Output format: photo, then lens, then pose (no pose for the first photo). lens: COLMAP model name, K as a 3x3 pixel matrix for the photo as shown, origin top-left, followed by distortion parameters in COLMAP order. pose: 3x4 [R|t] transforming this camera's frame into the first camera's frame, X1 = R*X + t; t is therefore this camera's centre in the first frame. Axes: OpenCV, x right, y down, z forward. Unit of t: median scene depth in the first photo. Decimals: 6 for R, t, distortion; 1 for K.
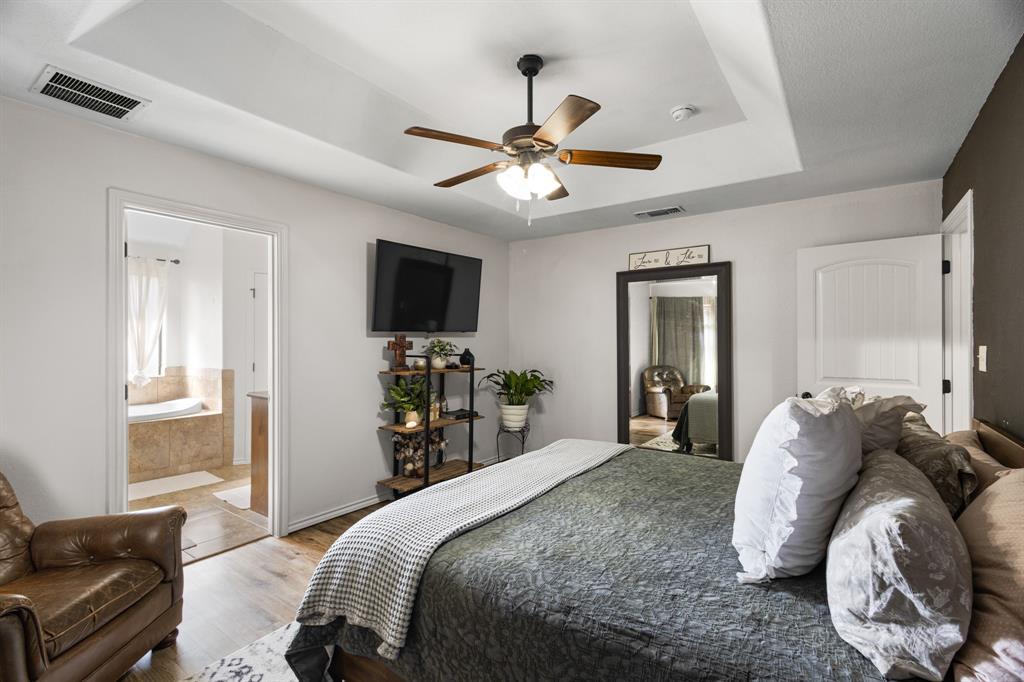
lens RADIAL K [[478.7, 0, 517.8], [0, 478.7, 341.6], [0, 0, 1]] dist [0.003038, -0.000620]
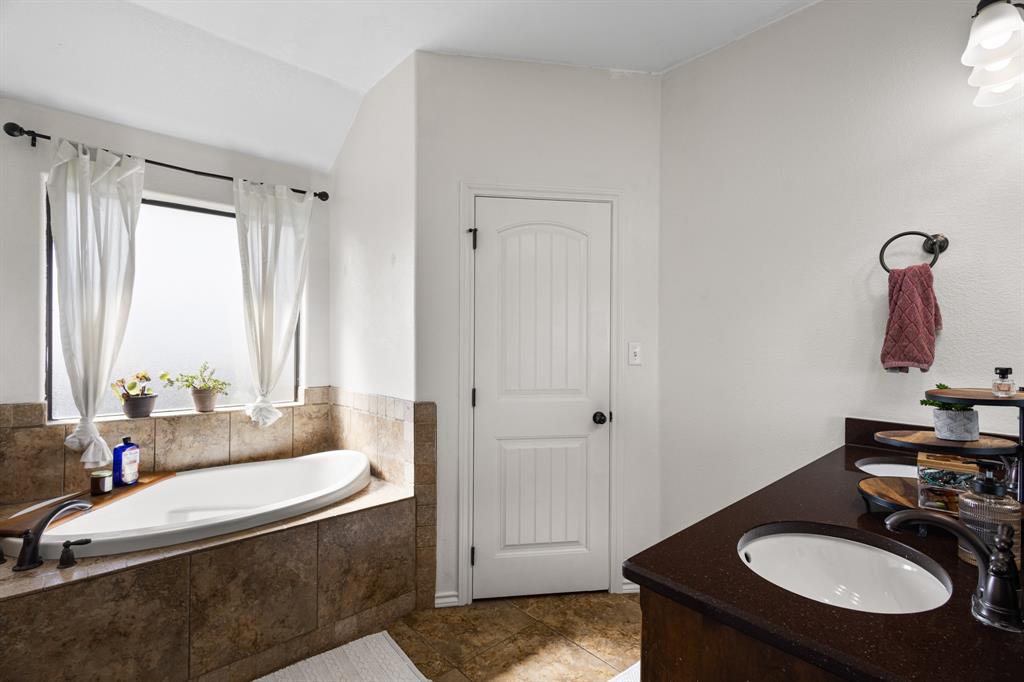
lens RADIAL K [[478.7, 0, 506.6], [0, 478.7, 344.6], [0, 0, 1]] dist [0.003038, -0.000620]
pose [[0.975563, 0.005403, -0.219655, -0.408171], [-0.003624, 0.999957, 0.008500, -0.002097], [0.219691, -0.007496, 0.975541, 0.540151]]
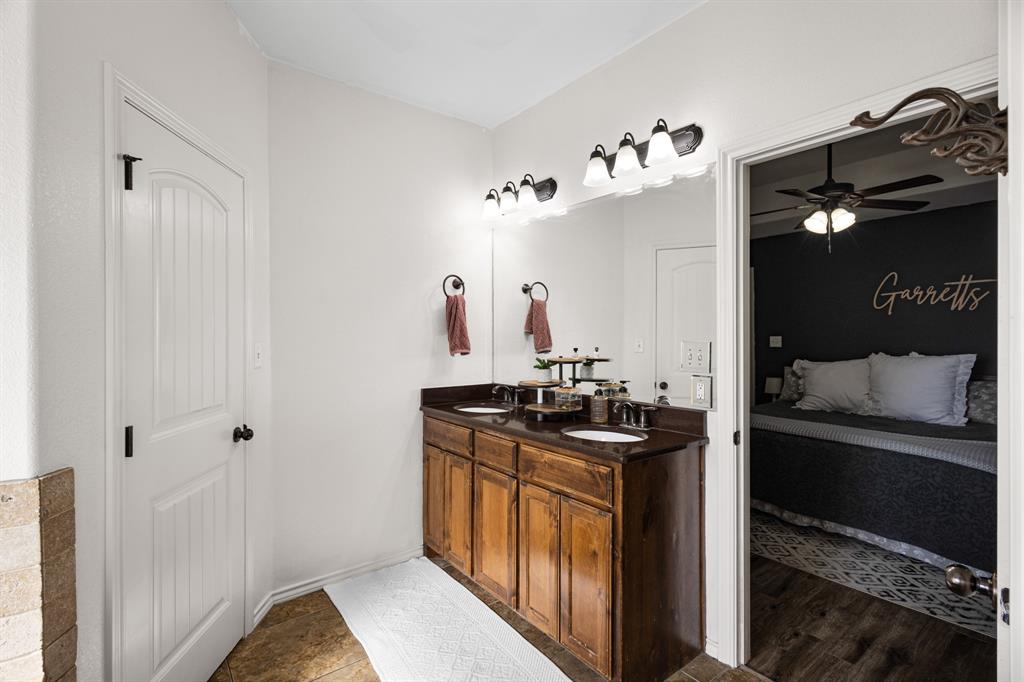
lens RADIAL K [[478.7, 0, 514.6], [0, 478.7, 338.8], [0, 0, 1]] dist [0.003038, -0.000620]
pose [[0.284908, -0.011821, 0.958482, -0.735379], [0.006199, 0.999926, 0.010490, -0.007007], [-0.958535, 0.002953, 0.284960, 0.693201]]
